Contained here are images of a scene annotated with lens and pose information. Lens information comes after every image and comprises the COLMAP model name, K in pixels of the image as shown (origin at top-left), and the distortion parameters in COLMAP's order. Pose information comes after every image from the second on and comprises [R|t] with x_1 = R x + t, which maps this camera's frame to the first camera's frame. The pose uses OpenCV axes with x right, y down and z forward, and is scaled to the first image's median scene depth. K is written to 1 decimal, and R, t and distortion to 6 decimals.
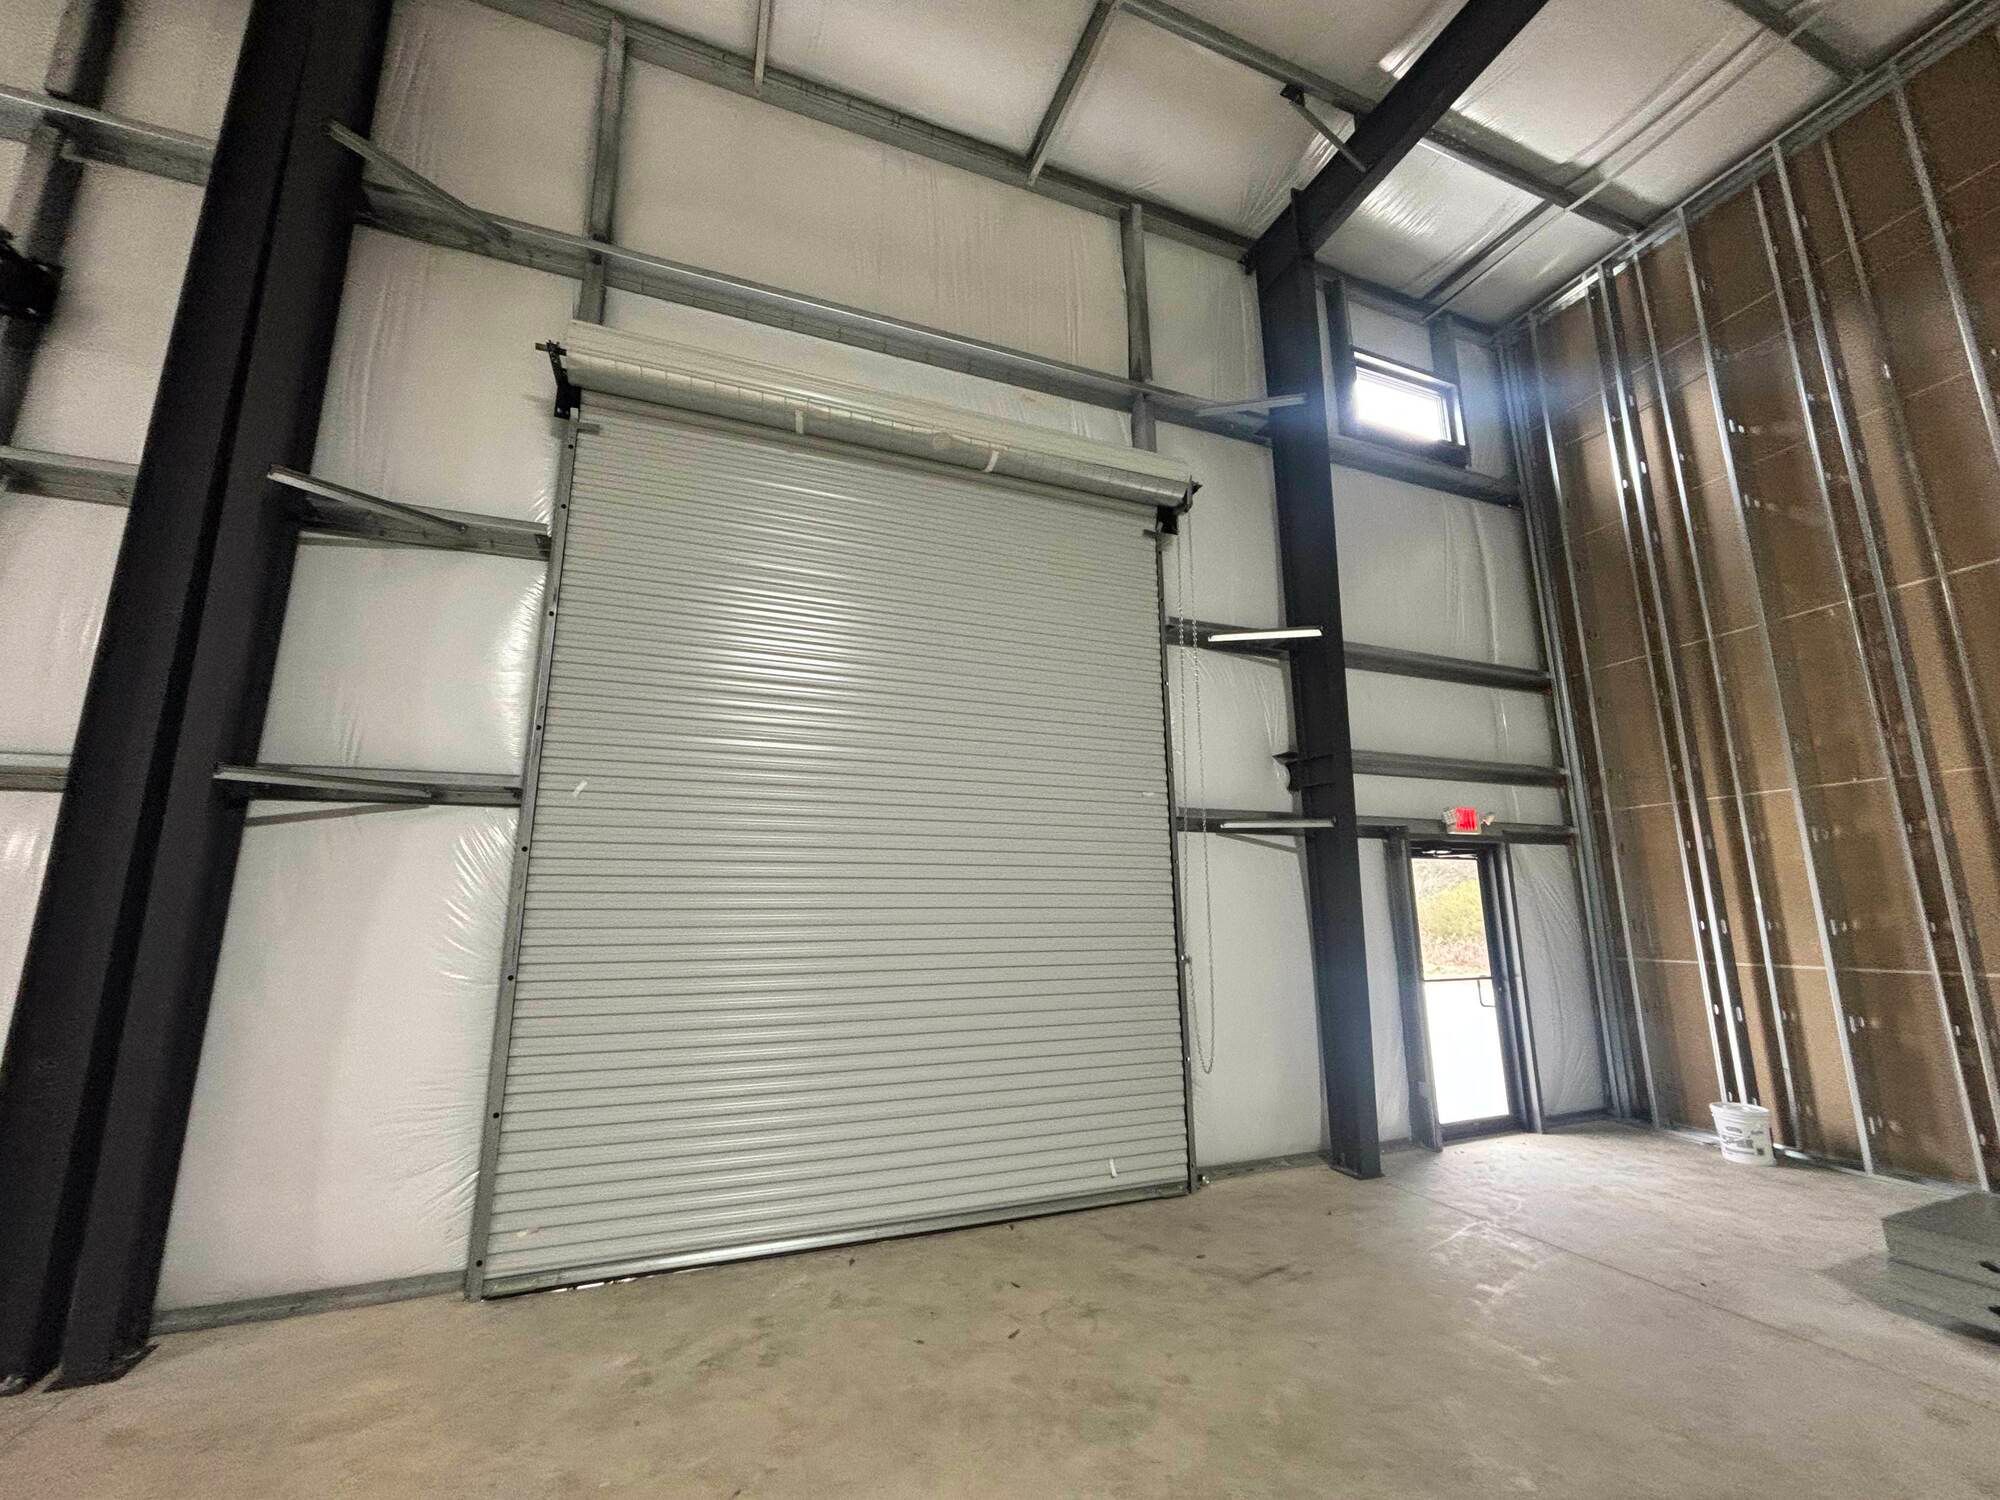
lens RADIAL K [[802.9, 0, 990.2], [0, 802.9, 751.4], [0, 0, 1]] dist [-0.001112, 0.000277]
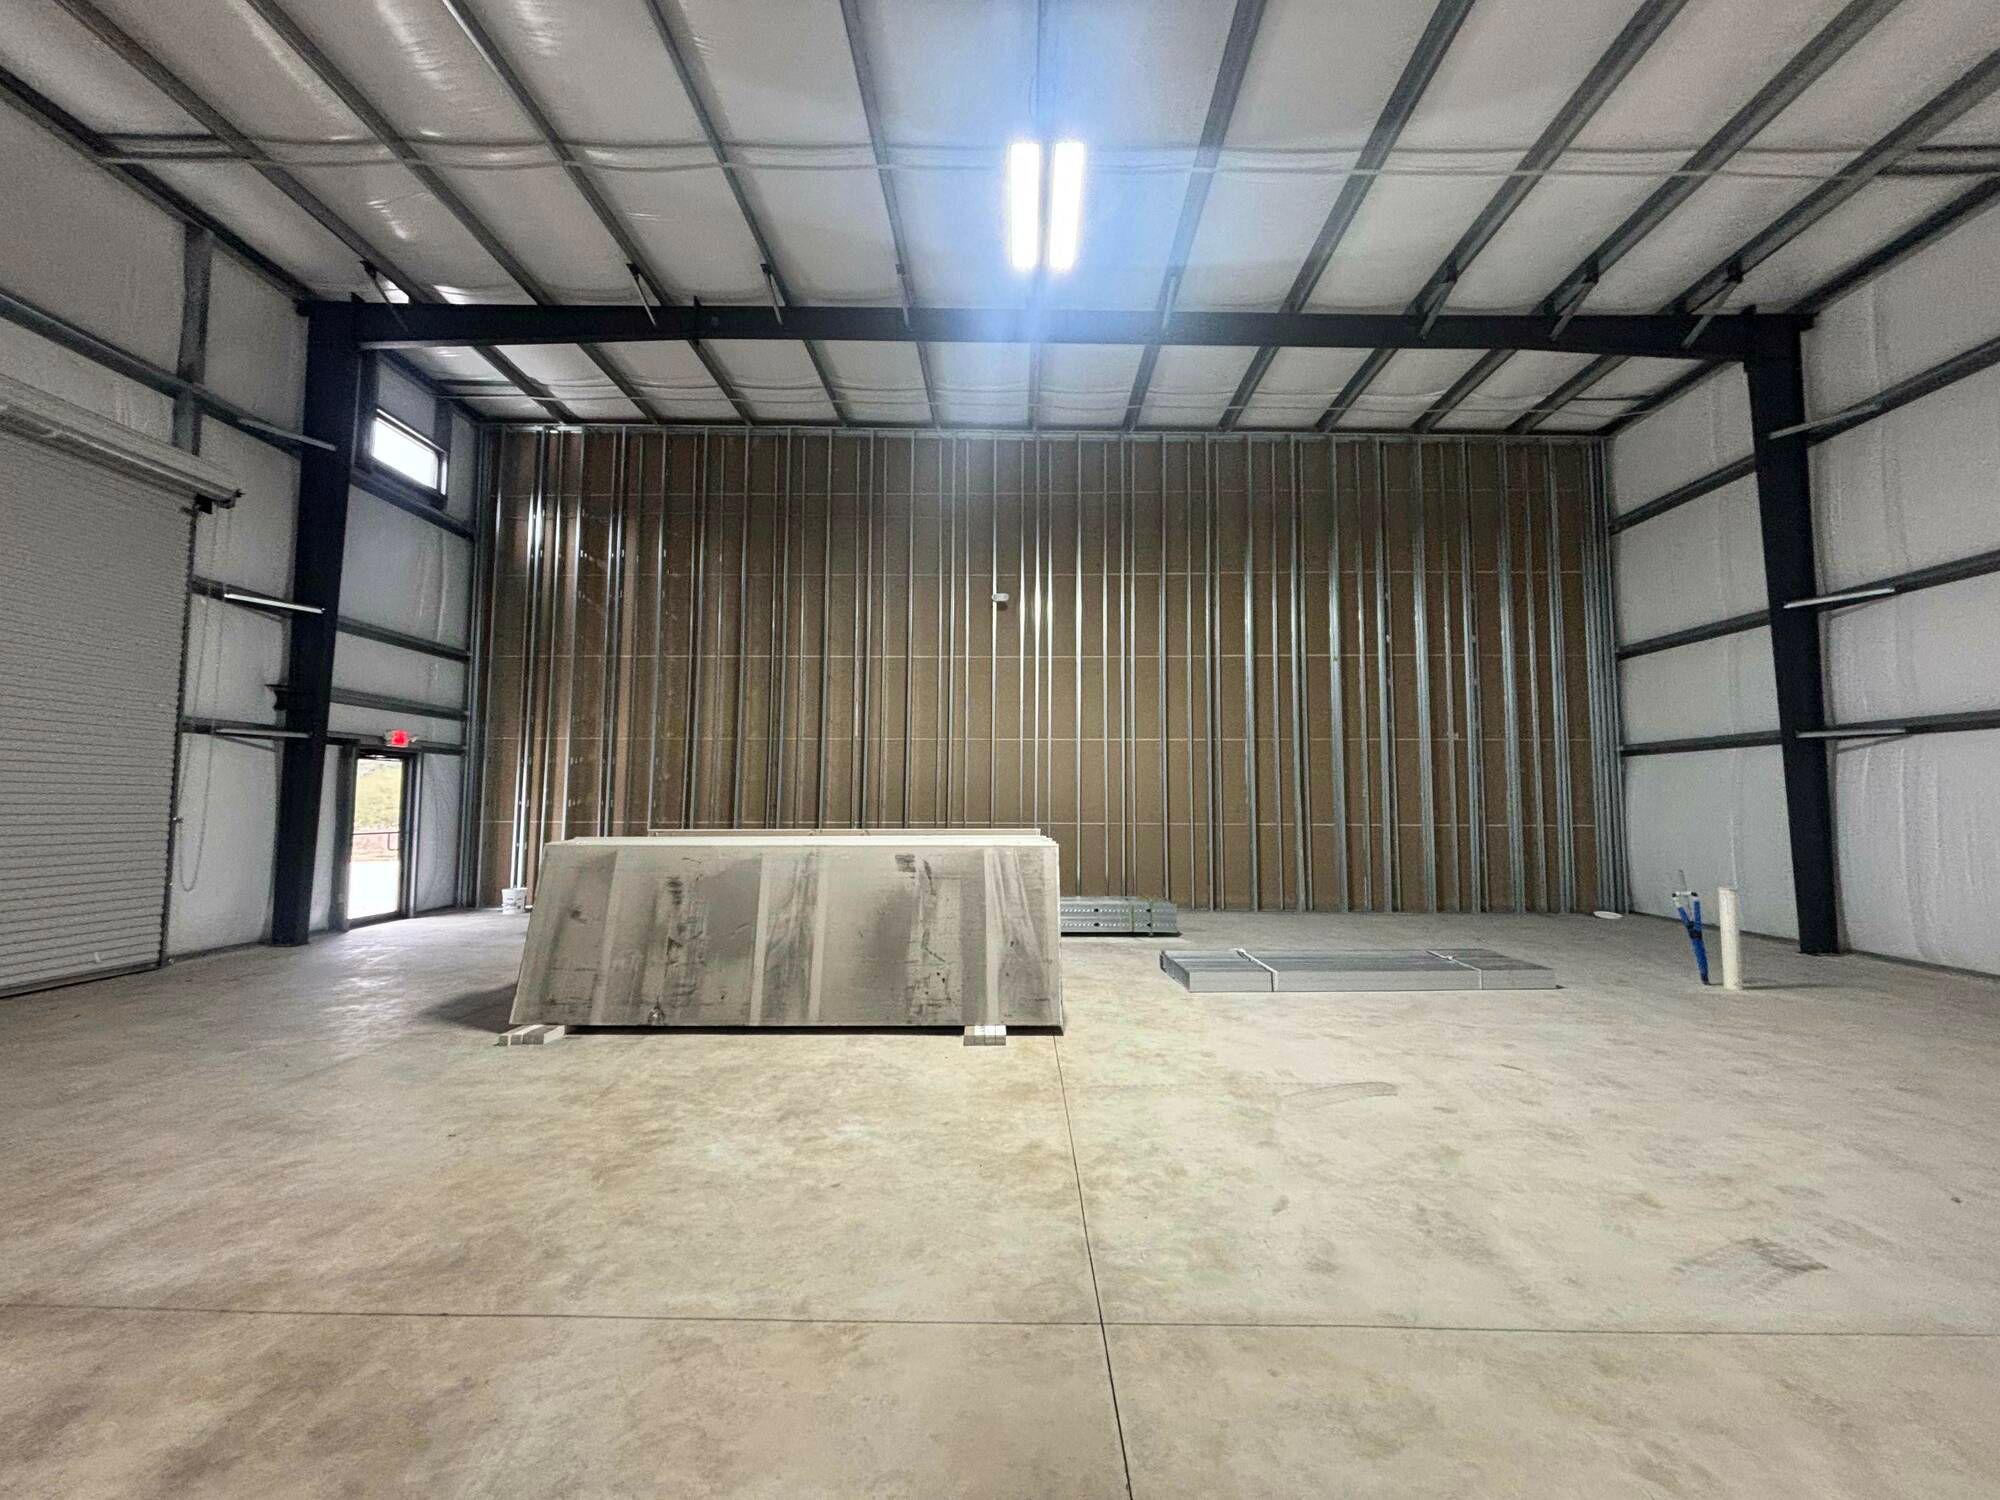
lens RADIAL K [[802.9, 0, 990.2], [0, 802.9, 751.4], [0, 0, 1]] dist [-0.001112, 0.000277]
pose [[0.390413, 0.068488, 0.918089, -0.444476], [-0.193412, 0.981076, 0.009062, -0.137814], [-0.900094, -0.181108, 0.396271, -0.750657]]
